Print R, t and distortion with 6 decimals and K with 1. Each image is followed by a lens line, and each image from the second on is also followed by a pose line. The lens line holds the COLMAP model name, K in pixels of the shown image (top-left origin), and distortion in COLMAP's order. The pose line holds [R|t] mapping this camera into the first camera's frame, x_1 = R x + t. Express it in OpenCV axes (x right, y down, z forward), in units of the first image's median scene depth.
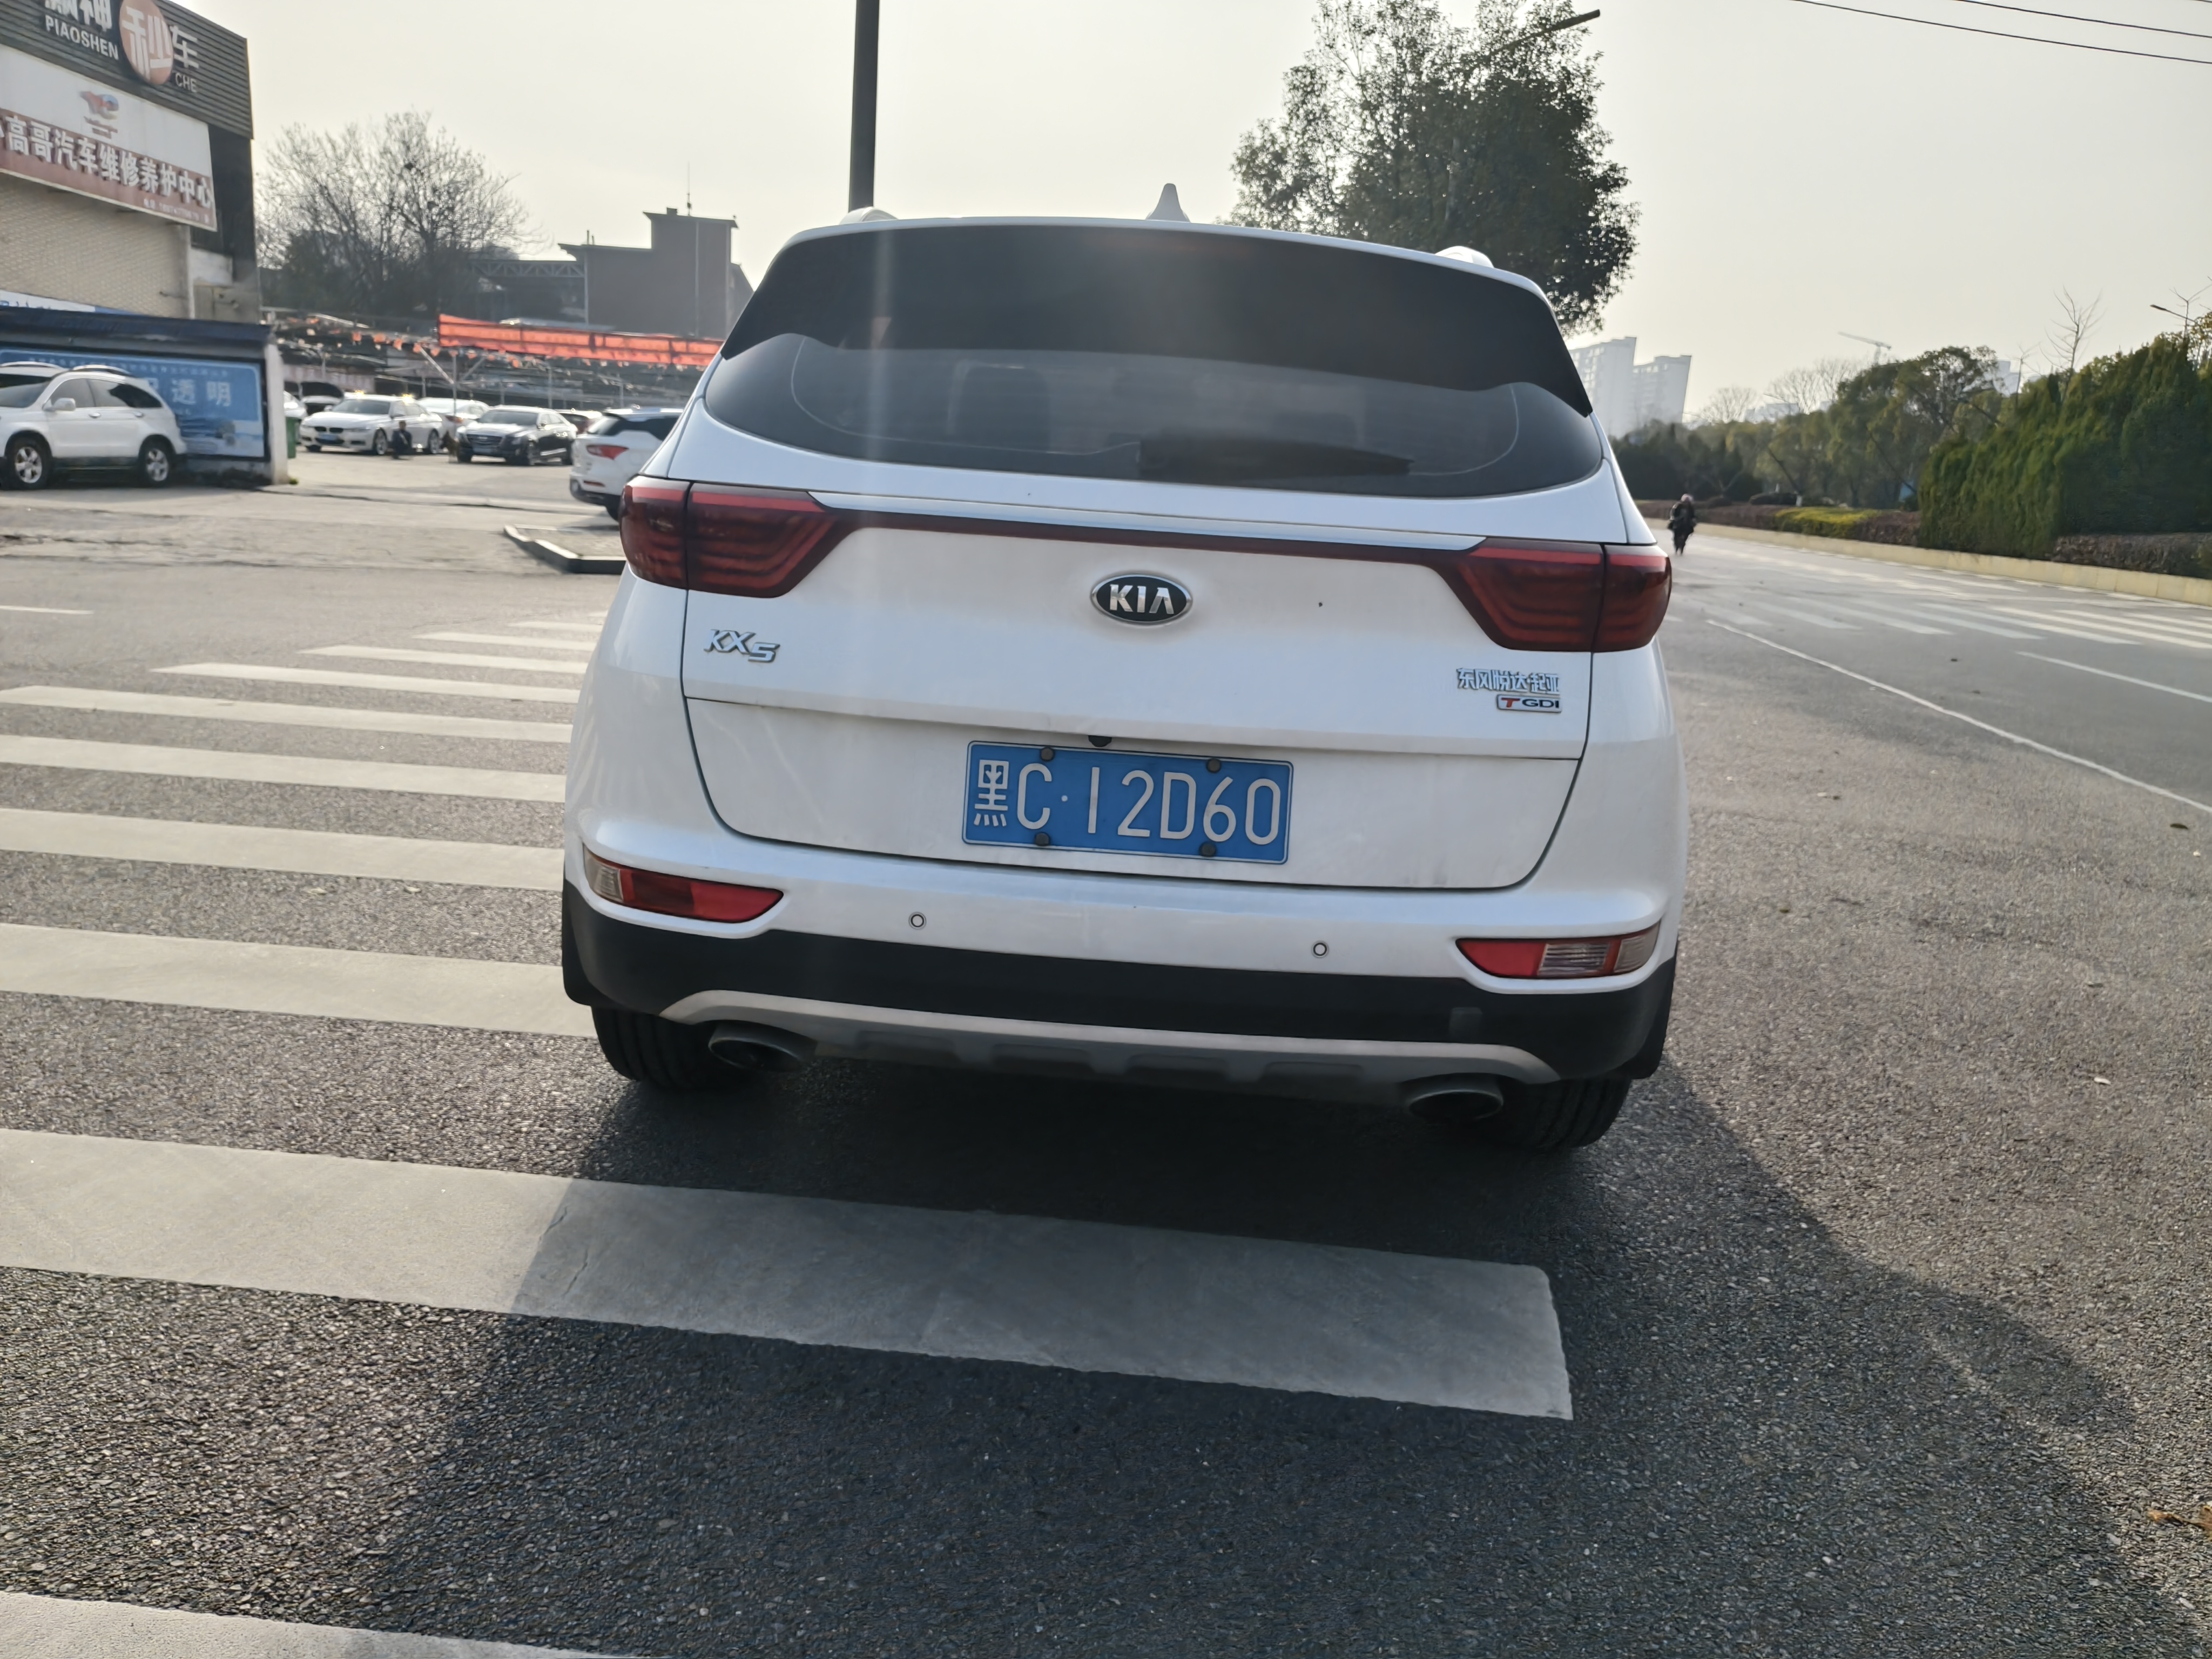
lens RADIAL K [[1526.9, 0, 1083.6], [0, 1526.9, 796.0], [0, 0, 1]] dist [0.036963, -0.028260]
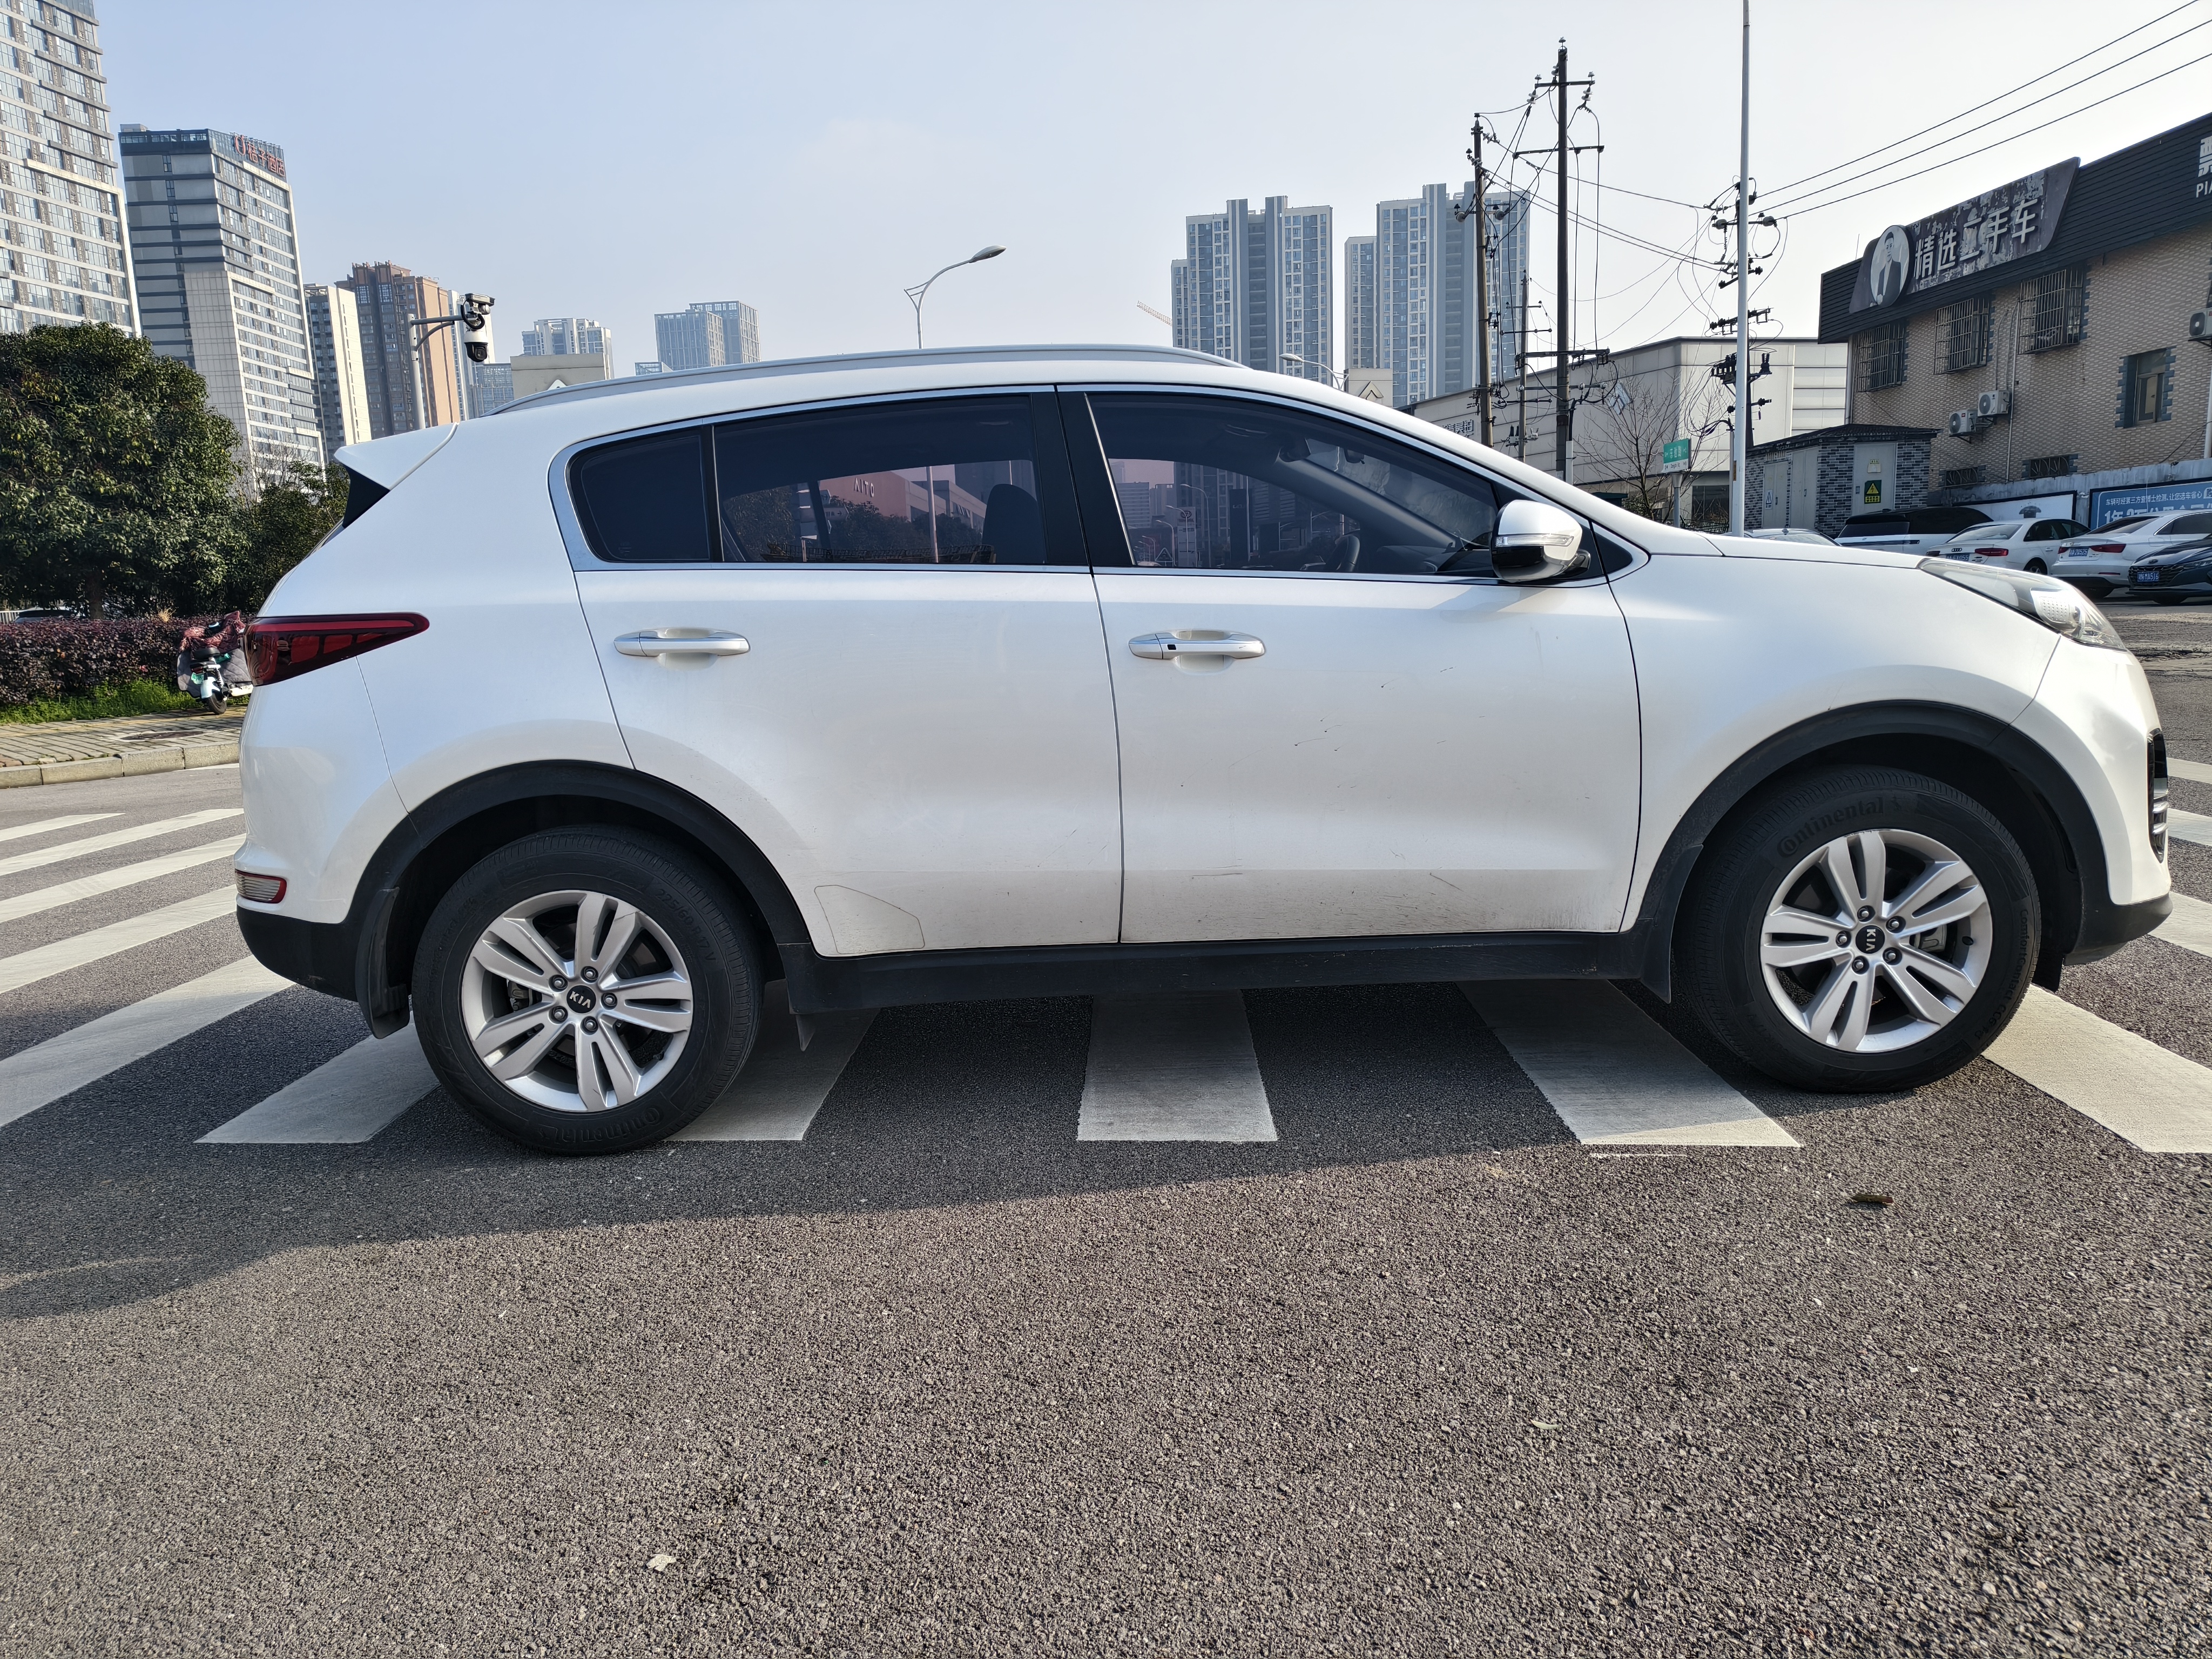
lens RADIAL K [[1526.9, 0, 1083.6], [0, 1526.9, 796.0], [0, 0, 1]] dist [0.036963, -0.028260]
pose [[0.031684, 0.077188, -0.996513, 1.976594], [-0.155709, 0.985222, 0.071363, -0.229931], [0.987295, 0.152905, 0.043235, 1.821332]]
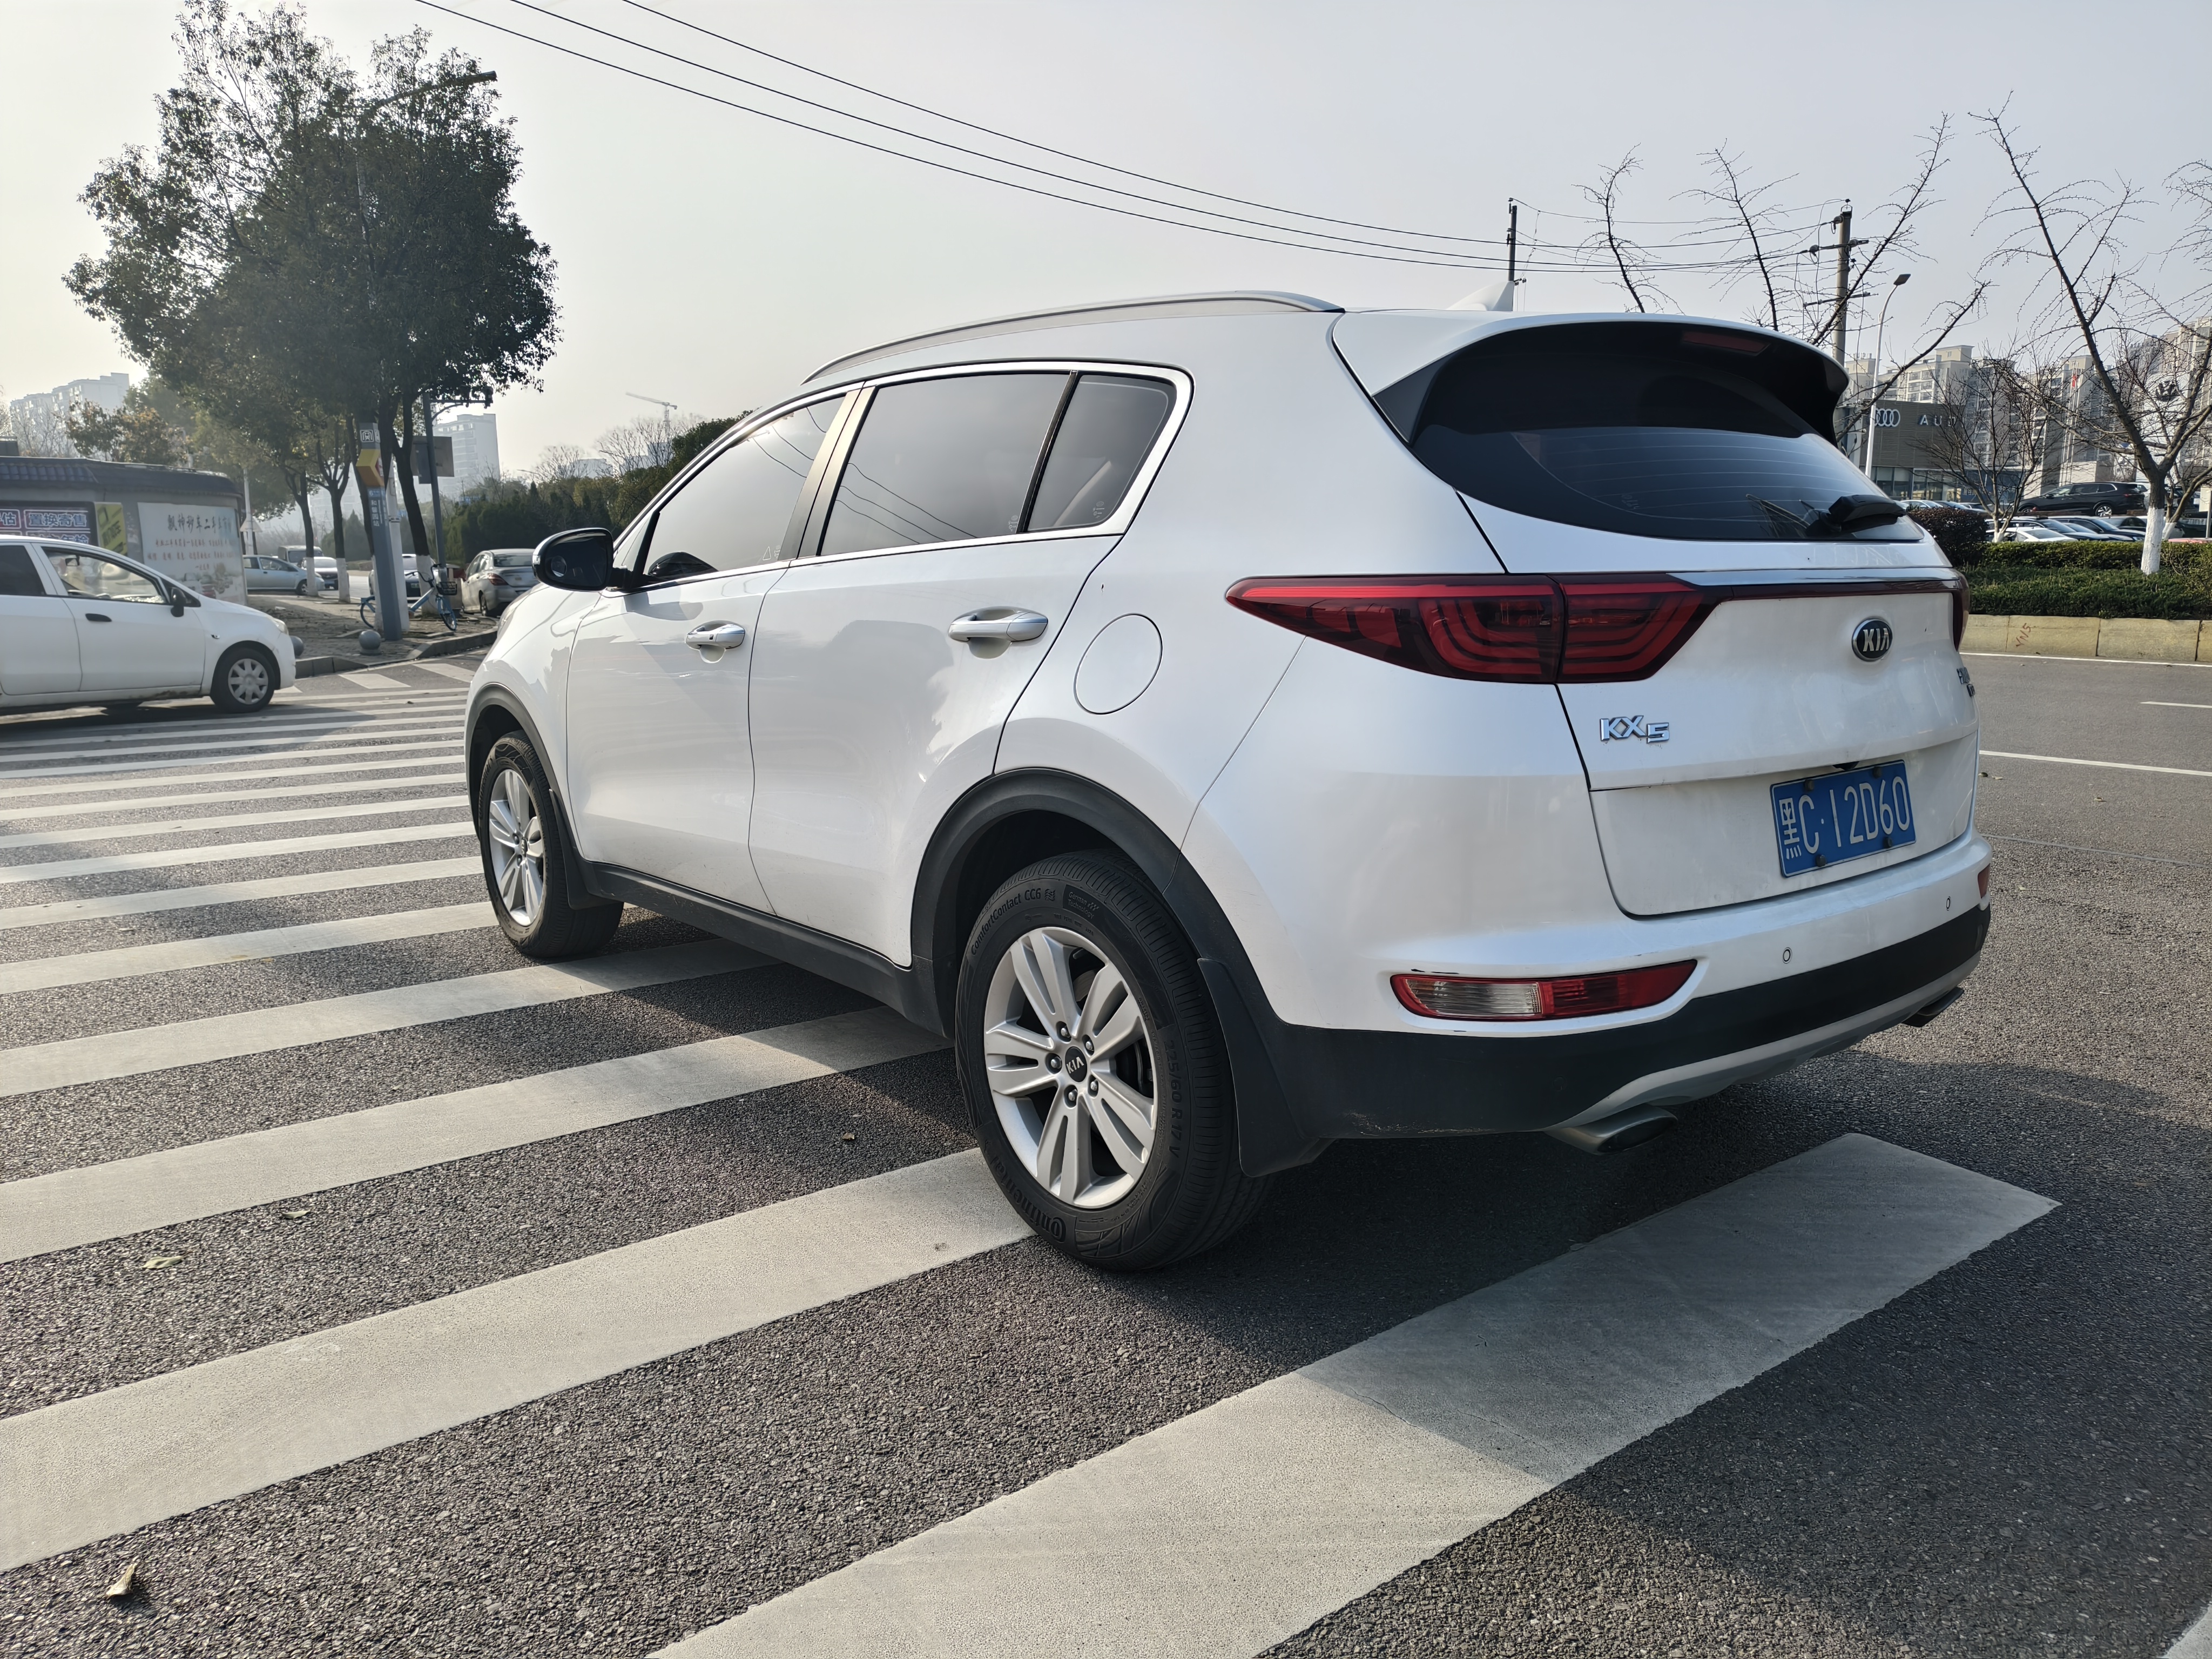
lens RADIAL K [[1526.9, 0, 1083.6], [0, 1526.9, 796.0], [0, 0, 1]] dist [0.036963, -0.028260]
pose [[0.755882, -0.163305, 0.634014, -1.153054], [0.185754, 0.982091, 0.031501, -0.155569], [-0.627804, 0.093960, 0.772680, 0.453716]]
